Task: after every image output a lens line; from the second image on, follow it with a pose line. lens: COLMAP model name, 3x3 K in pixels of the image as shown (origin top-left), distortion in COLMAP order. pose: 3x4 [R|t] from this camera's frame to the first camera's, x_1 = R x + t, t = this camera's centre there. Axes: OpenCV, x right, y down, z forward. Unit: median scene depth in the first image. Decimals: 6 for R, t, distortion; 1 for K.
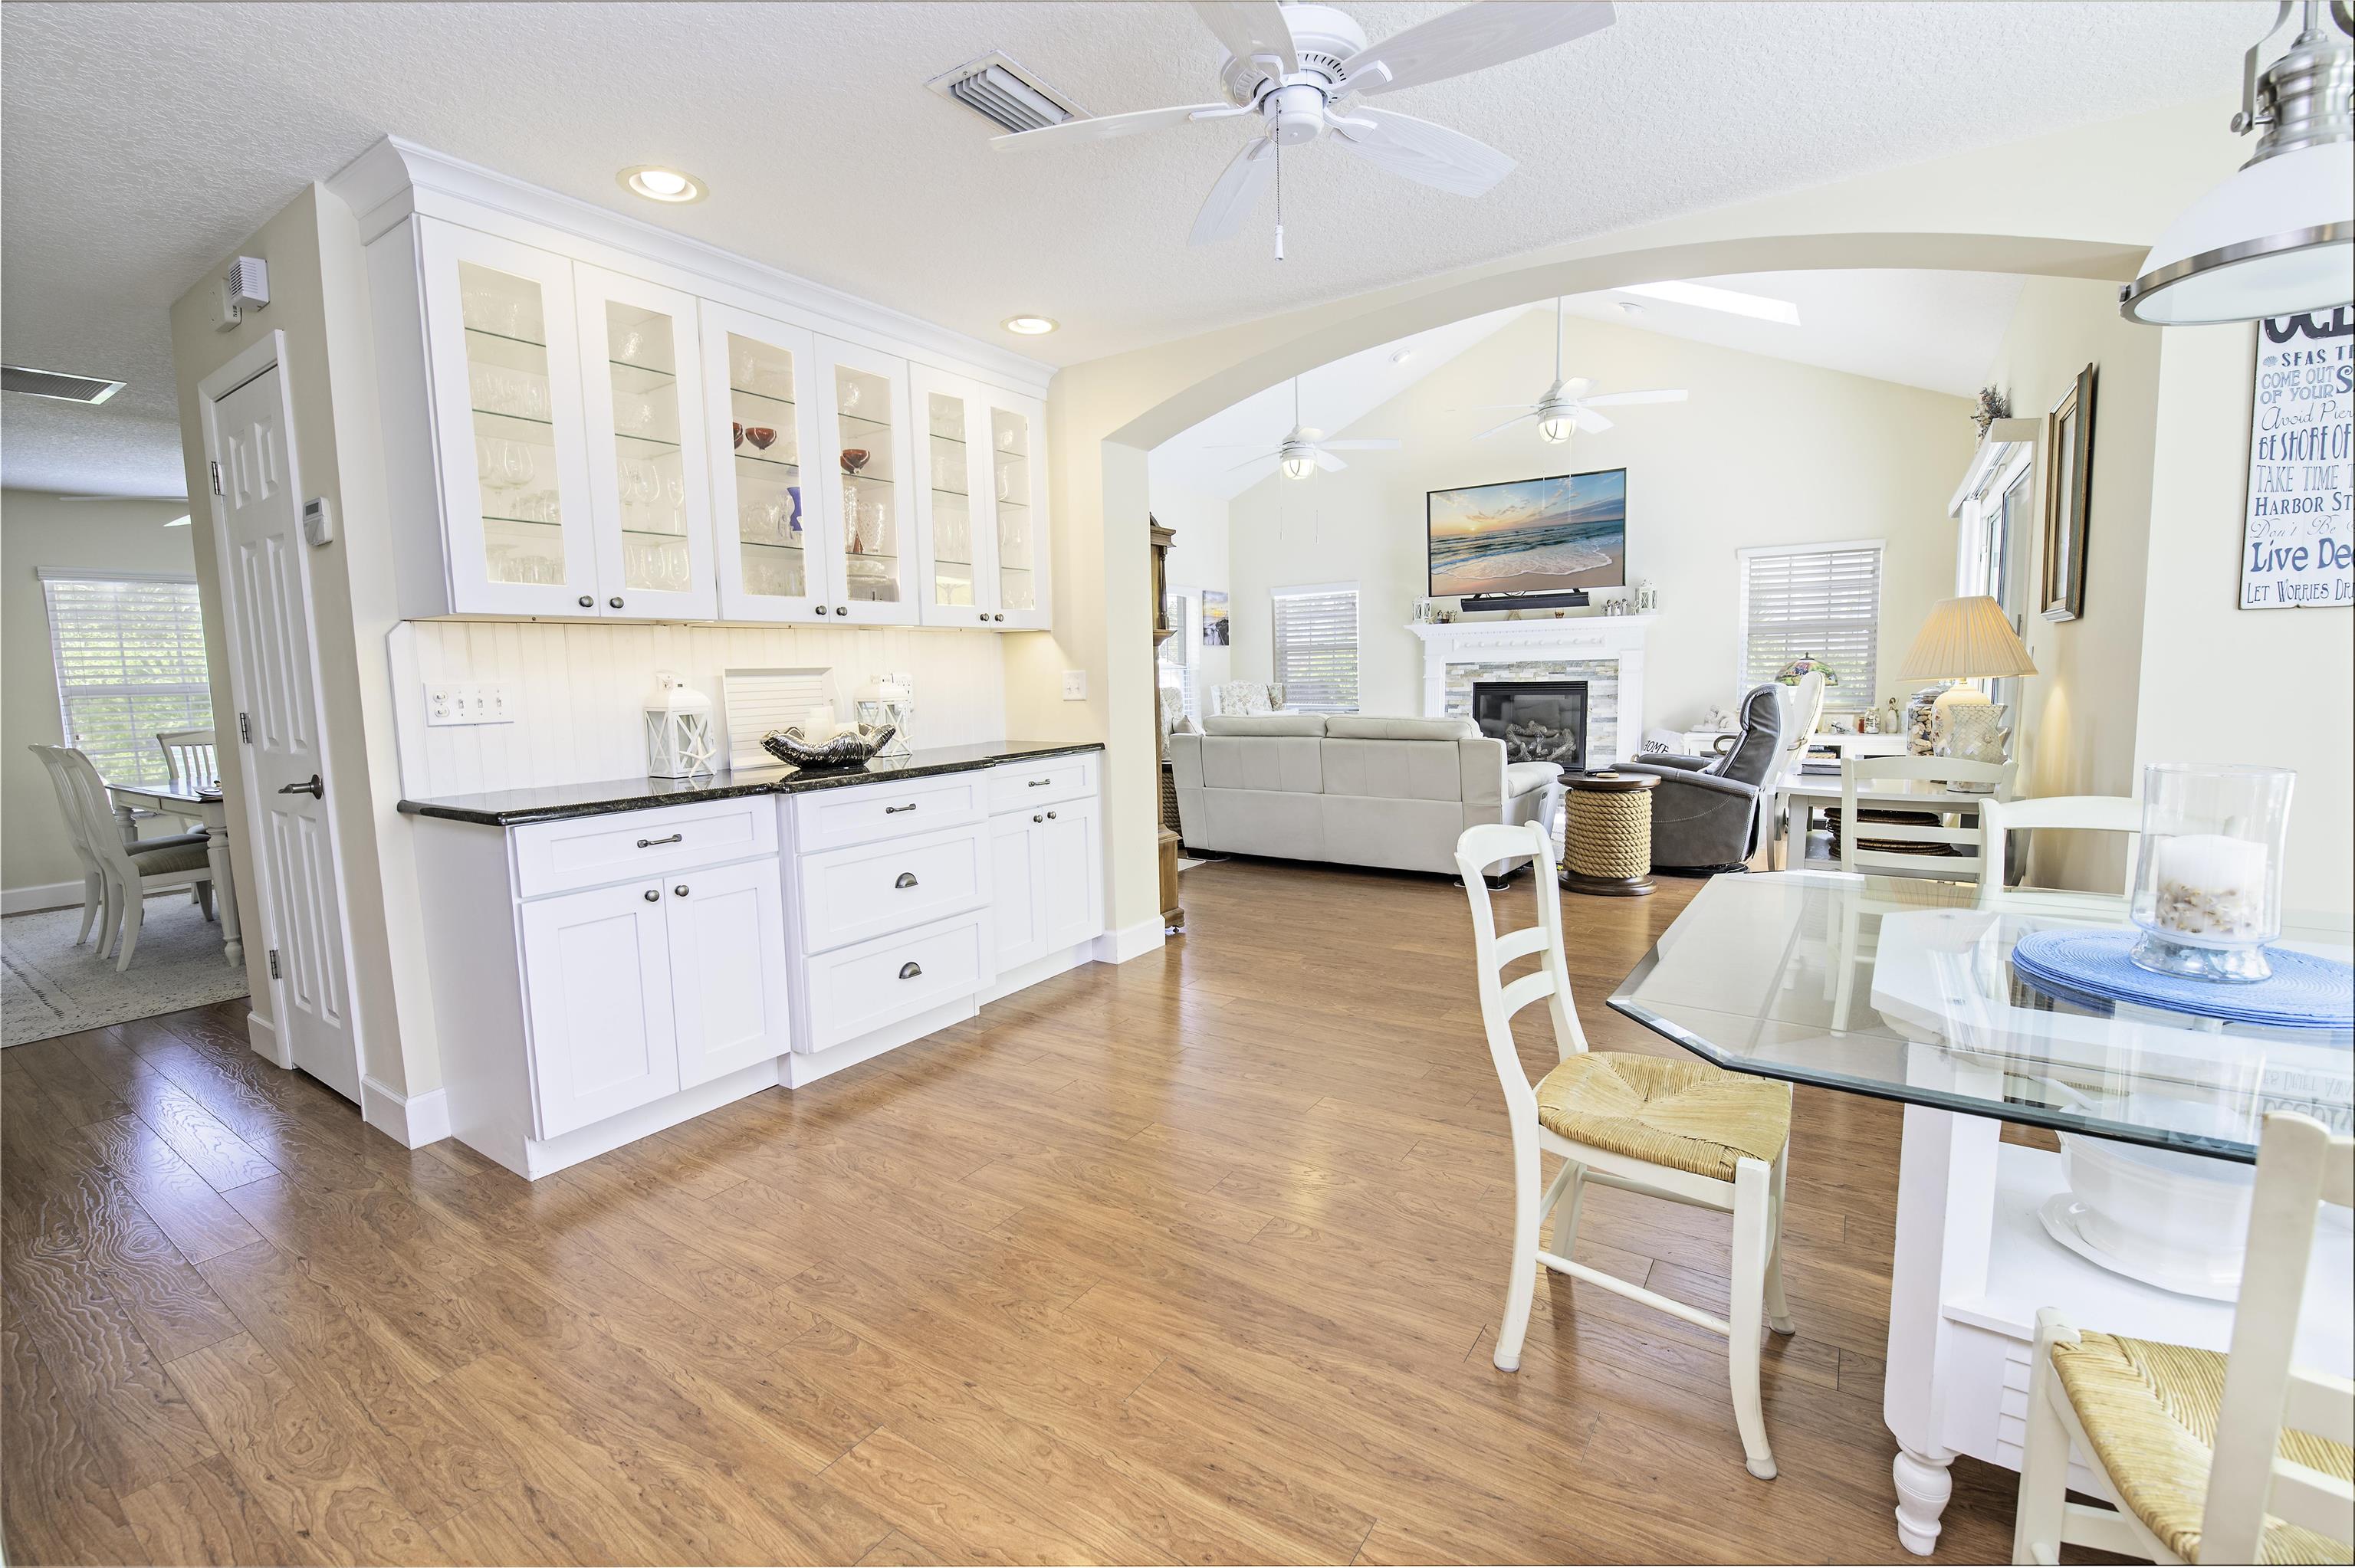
lens RADIAL K [[1020.0, 0, 1177.5], [0, 1020.0, 784.0], [0, 0, 1]] dist [-0.002660, -0.010087]
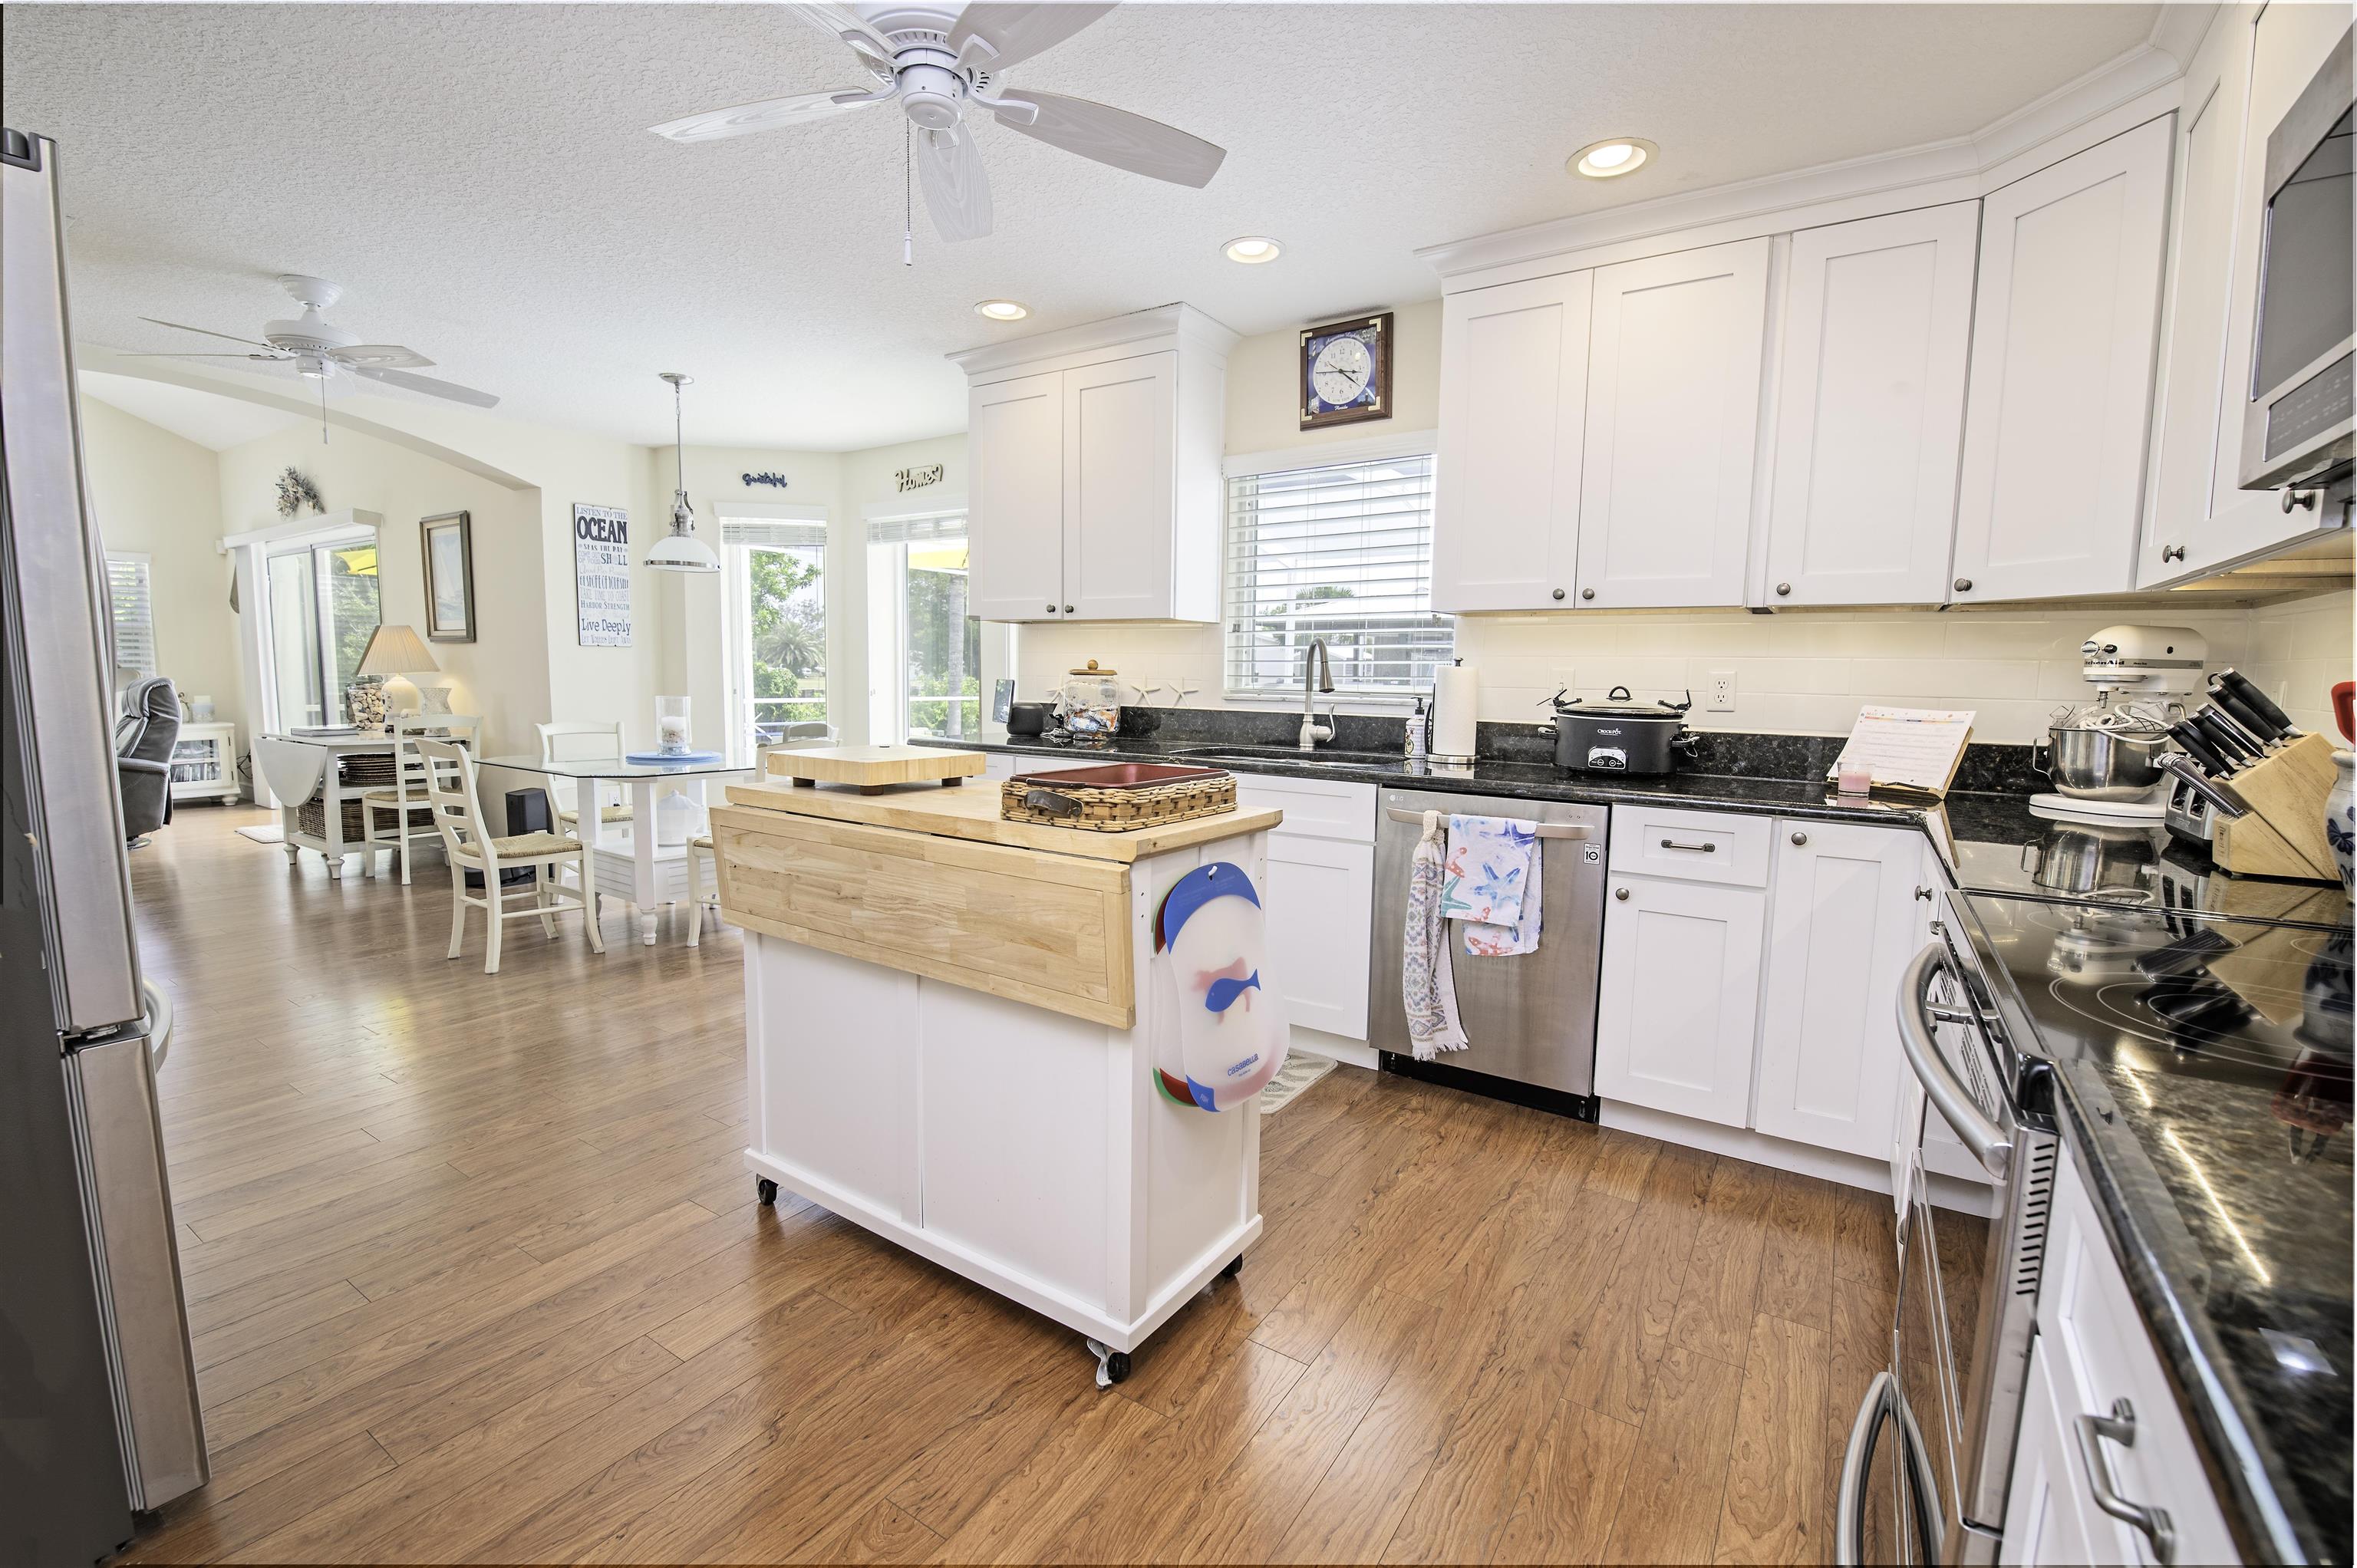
lens RADIAL K [[1020.9, 0, 1178.5], [0, 1020.9, 784.0], [0, 0, 1]] dist [-0.002660, -0.010087]
pose [[-0.009983, -0.090285, 0.995866, -0.425337], [0.096278, 0.991202, 0.090828, 0.022555], [-0.995304, 0.096786, -0.001203, -0.122126]]
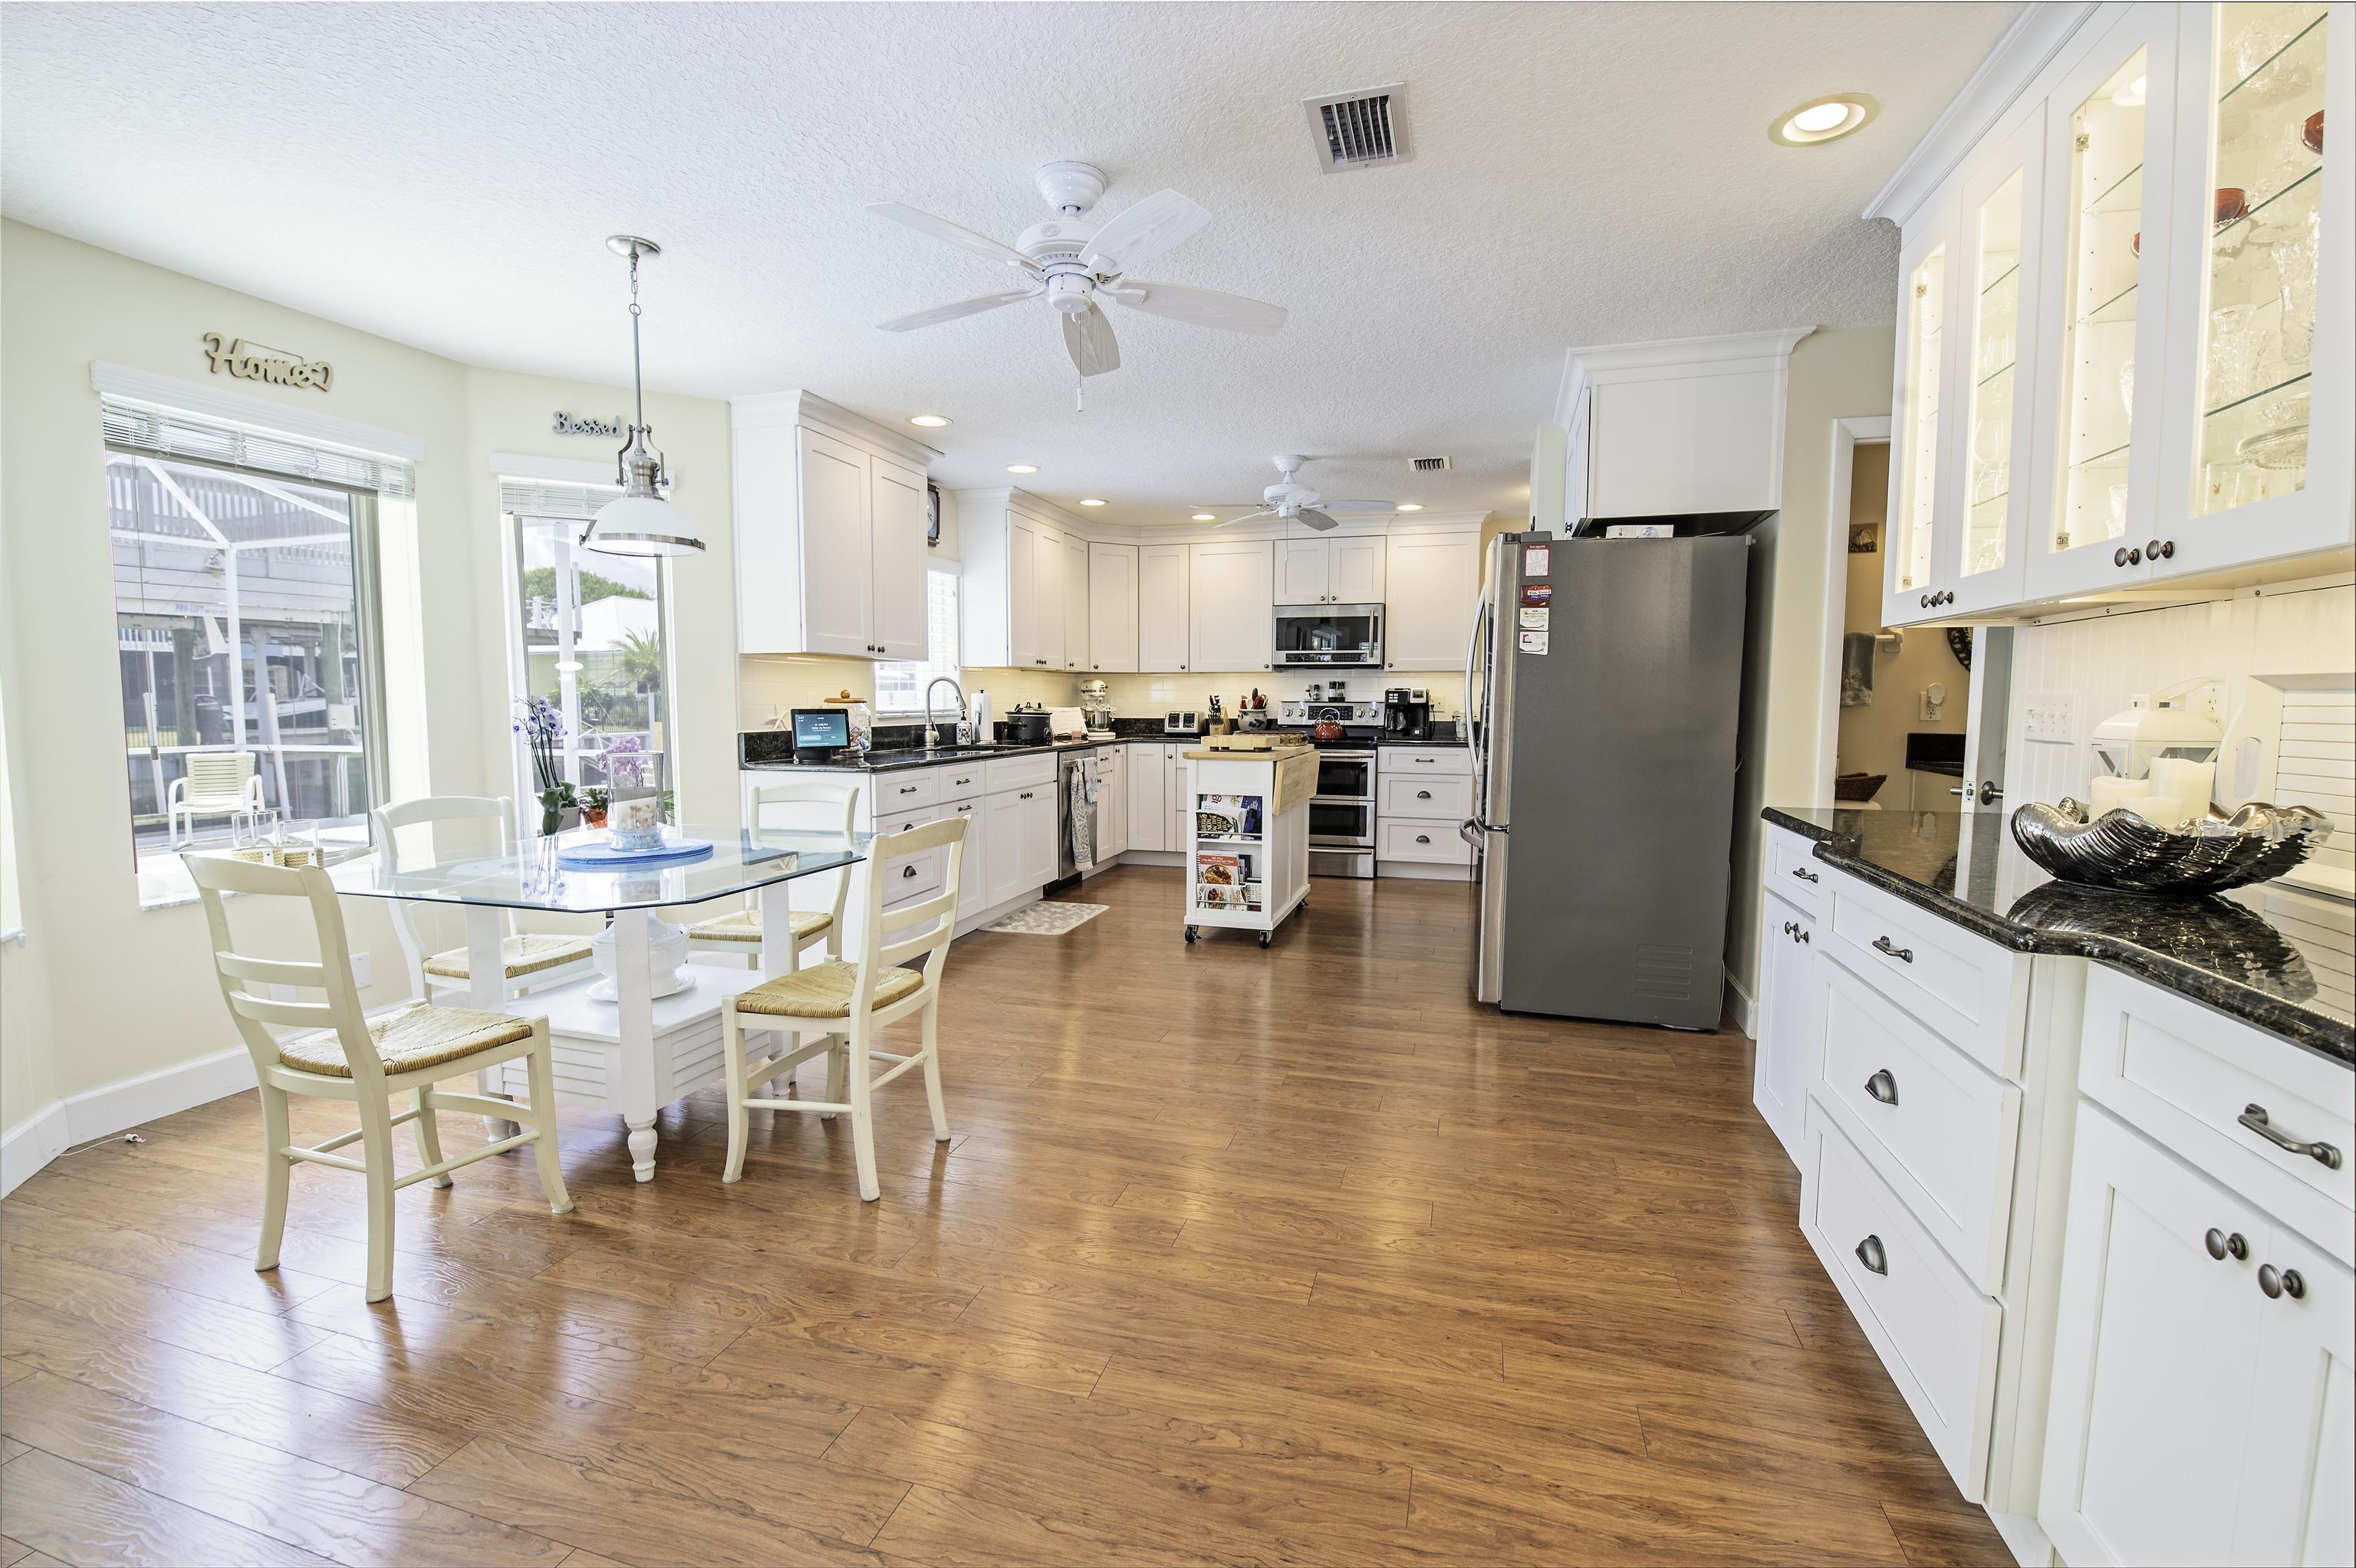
lens RADIAL K [[1020.5, 0, 1178.0], [0, 1020.5, 784.0], [0, 0, 1]] dist [-0.002660, -0.010087]
pose [[-0.952300, 0.043970, -0.301978, 0.097526], [-0.016403, 0.980759, 0.194531, -0.064638], [0.304721, 0.190205, -0.933256, 0.563494]]
